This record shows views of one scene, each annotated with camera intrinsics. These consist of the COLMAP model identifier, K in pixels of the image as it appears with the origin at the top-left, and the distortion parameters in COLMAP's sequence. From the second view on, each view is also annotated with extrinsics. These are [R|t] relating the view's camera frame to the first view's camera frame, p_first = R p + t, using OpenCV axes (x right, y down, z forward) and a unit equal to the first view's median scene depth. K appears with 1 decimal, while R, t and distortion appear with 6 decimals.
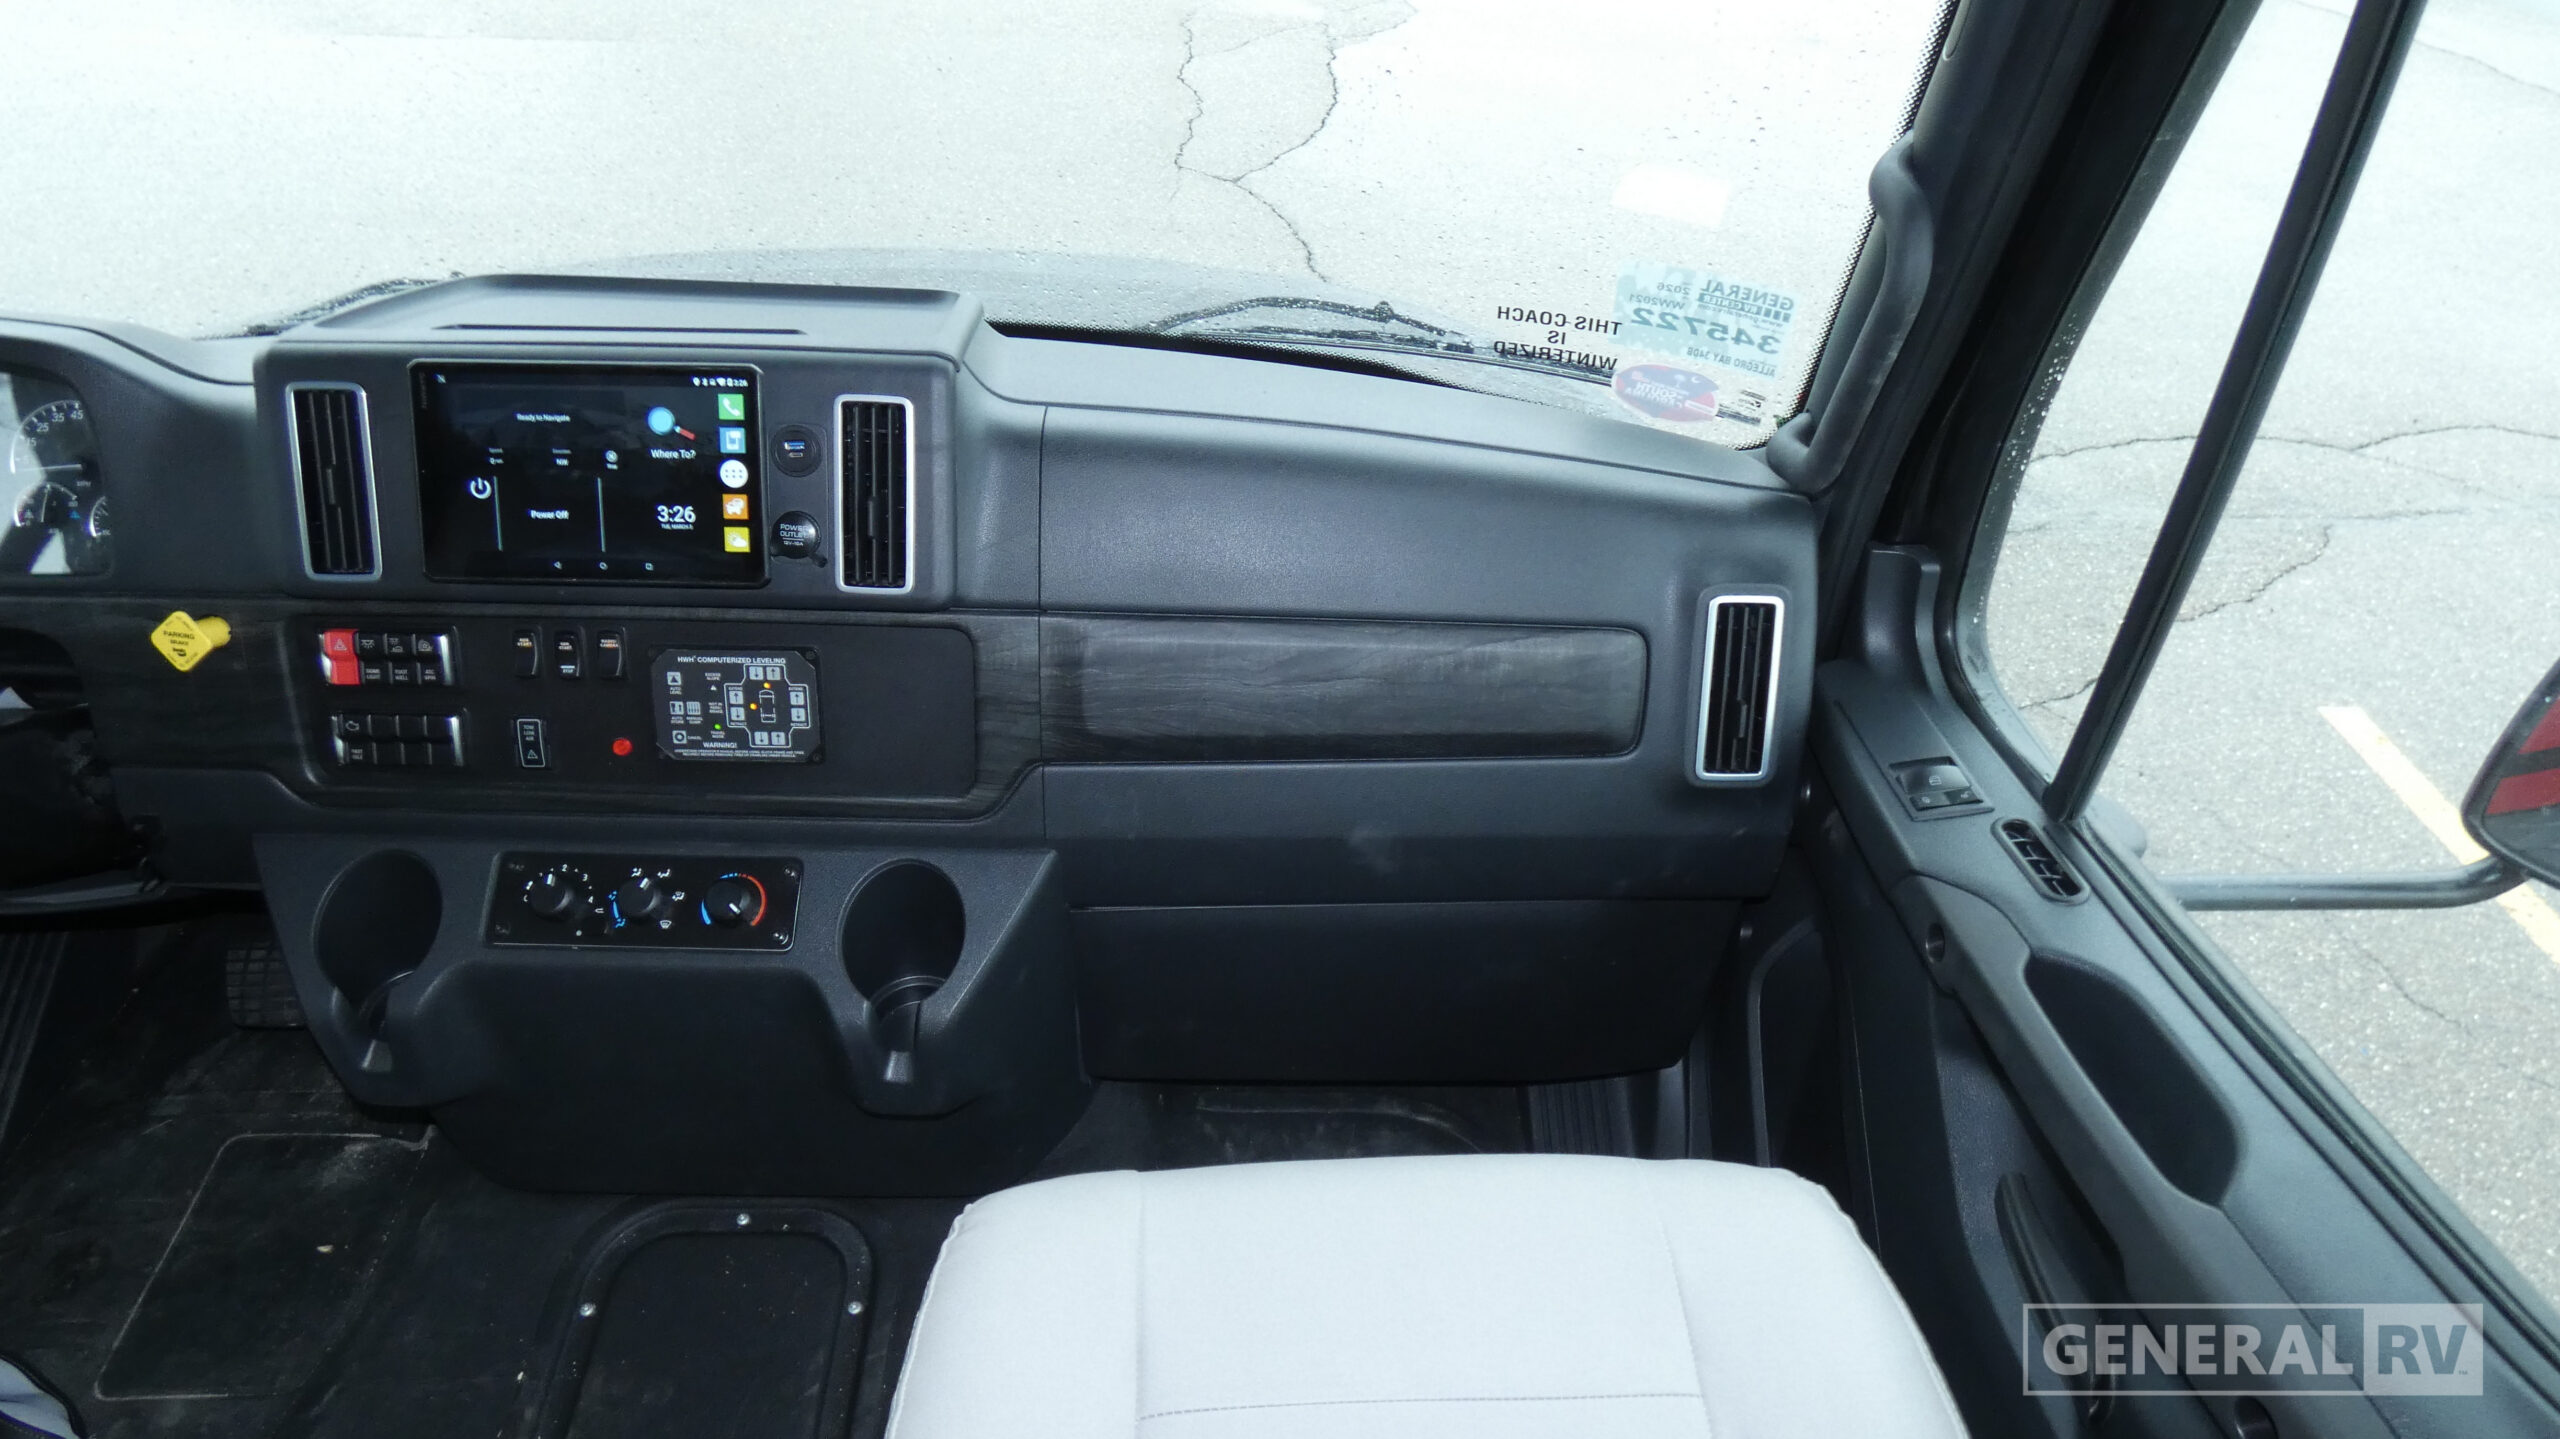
lens RADIAL K [[1527.6, 0, 1270.0], [0, 1527.6, 711.5], [0, 0, 1]] dist [-0.012364, 0.005627]
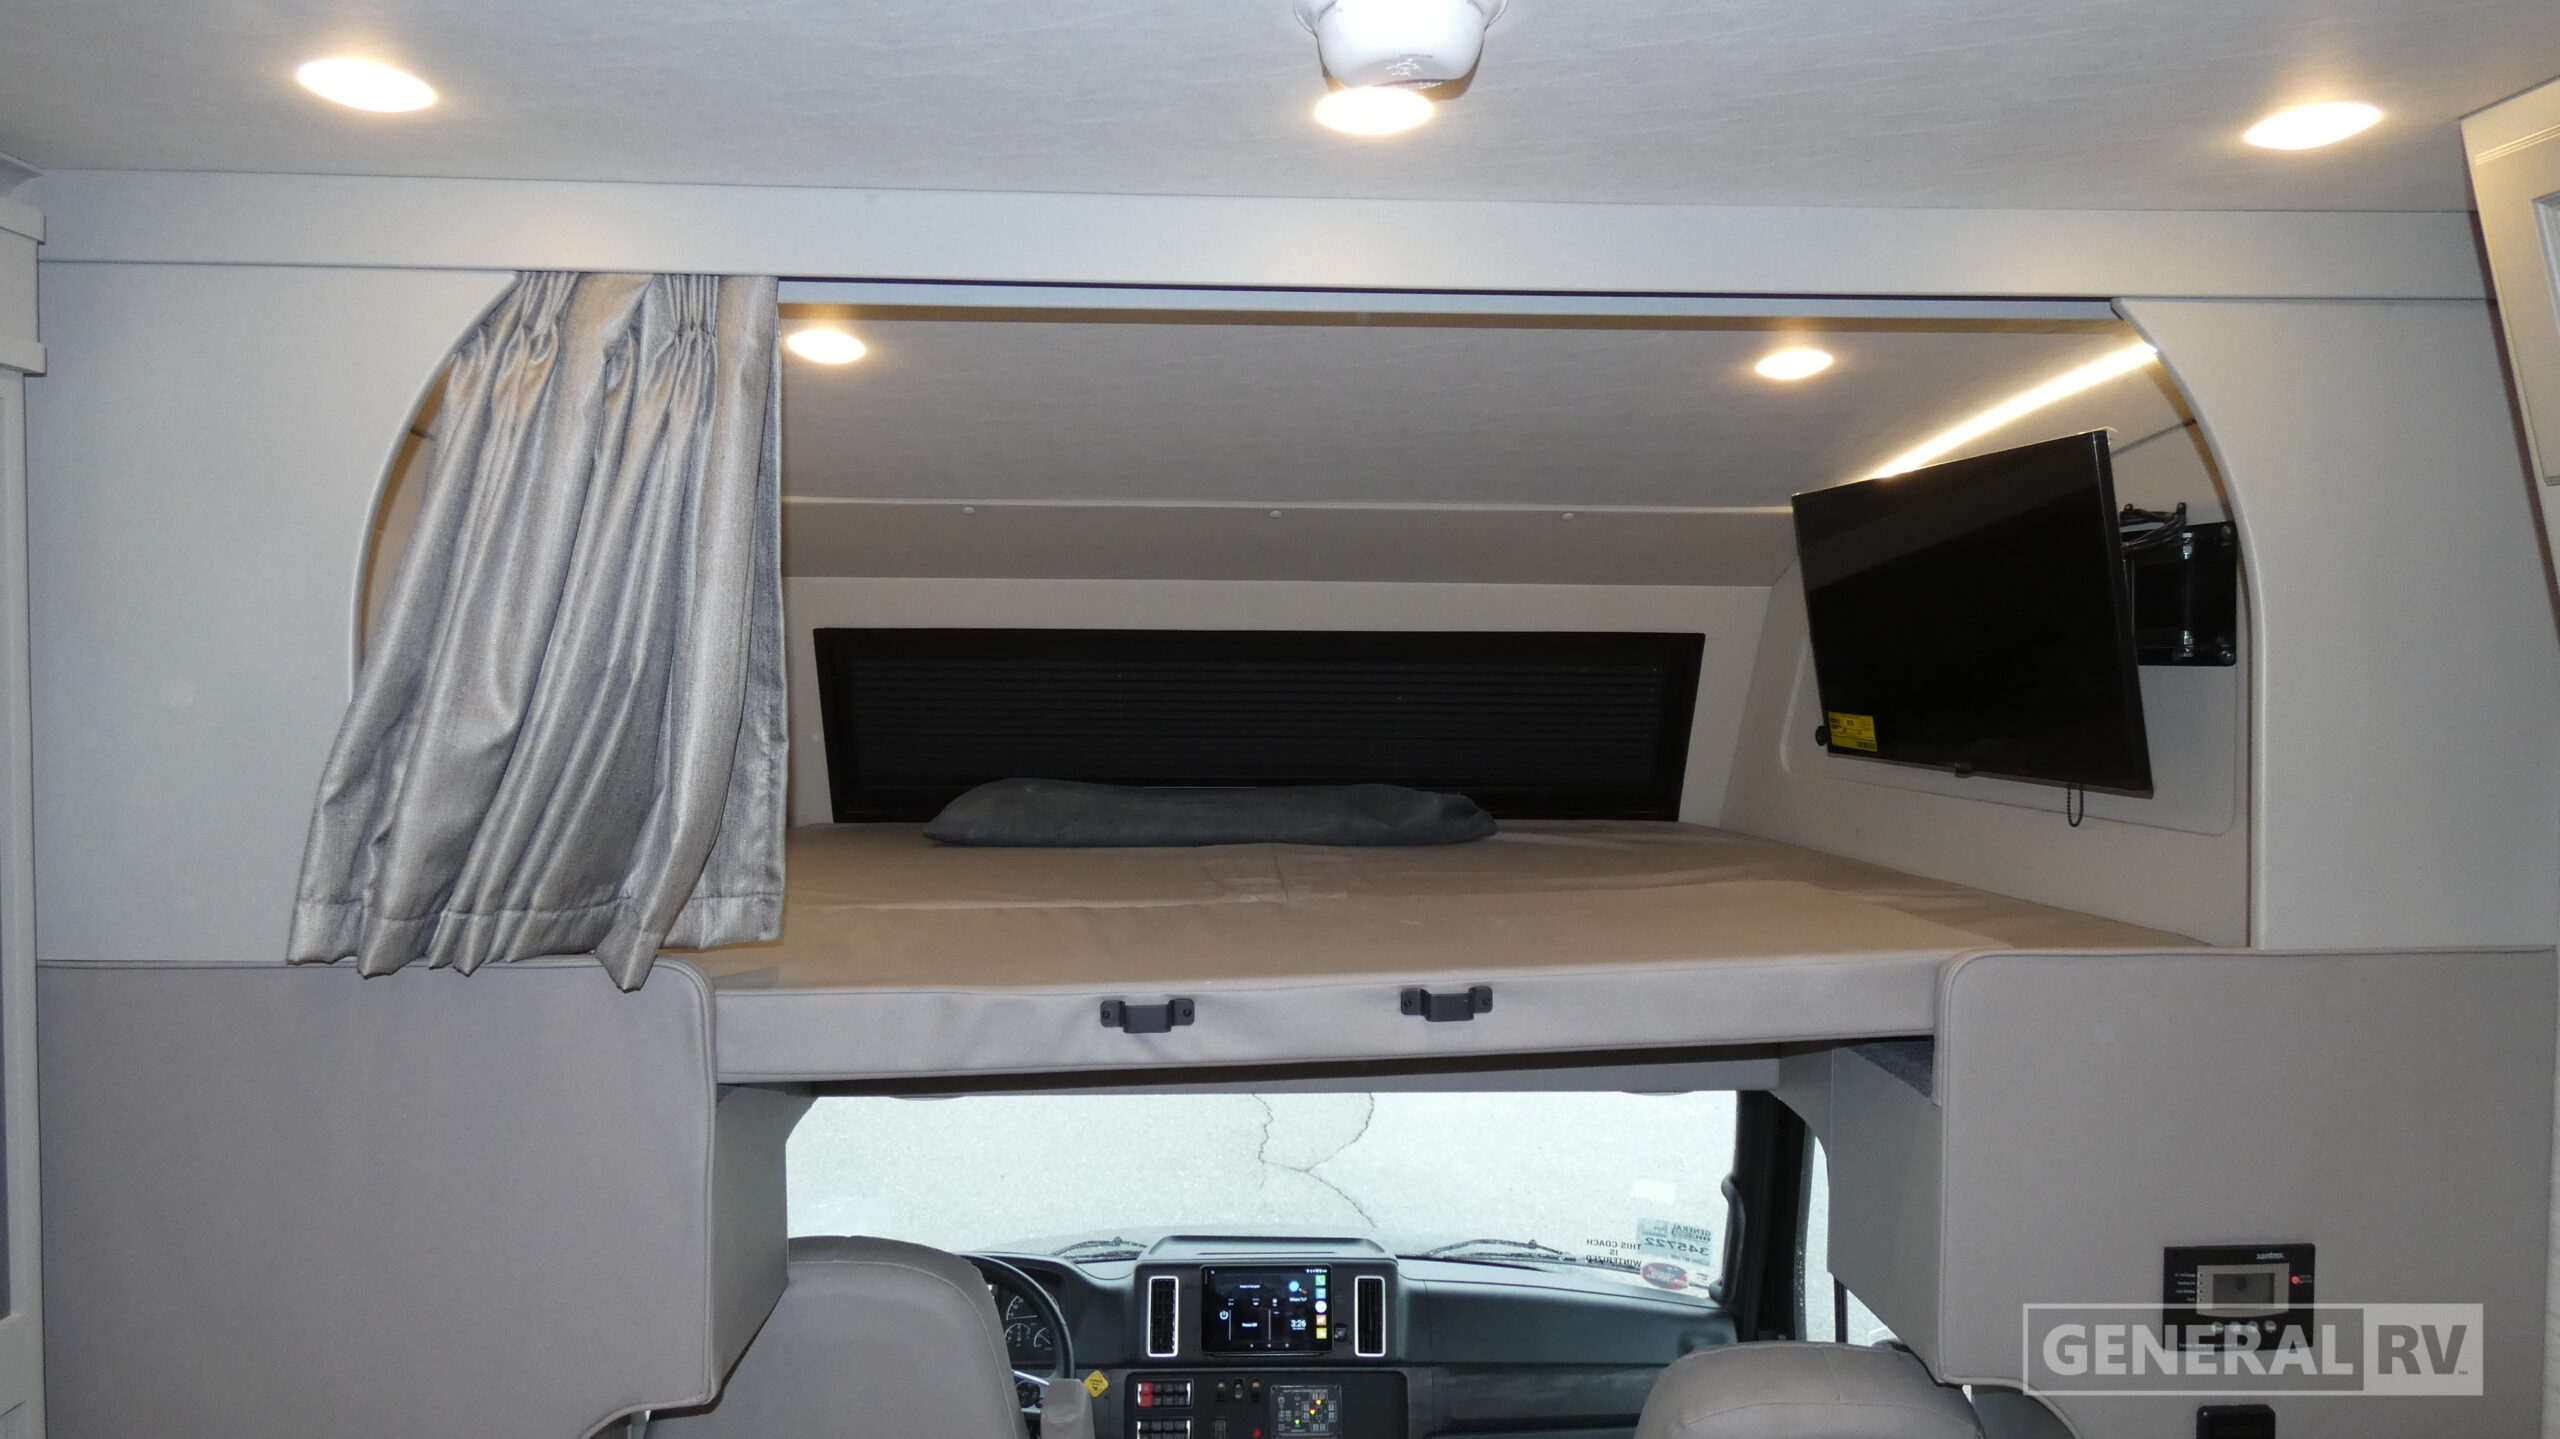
lens RADIAL K [[1527.6, 0, 1271.3], [0, 1527.6, 697.9], [0, 0, 1]] dist [-0.012364, 0.005627]
pose [[0.999558, -0.017911, 0.023712, -0.439448], [0.028428, 0.808722, -0.587504, 0.494954], [-0.008653, 0.587918, 0.808874, -1.608255]]
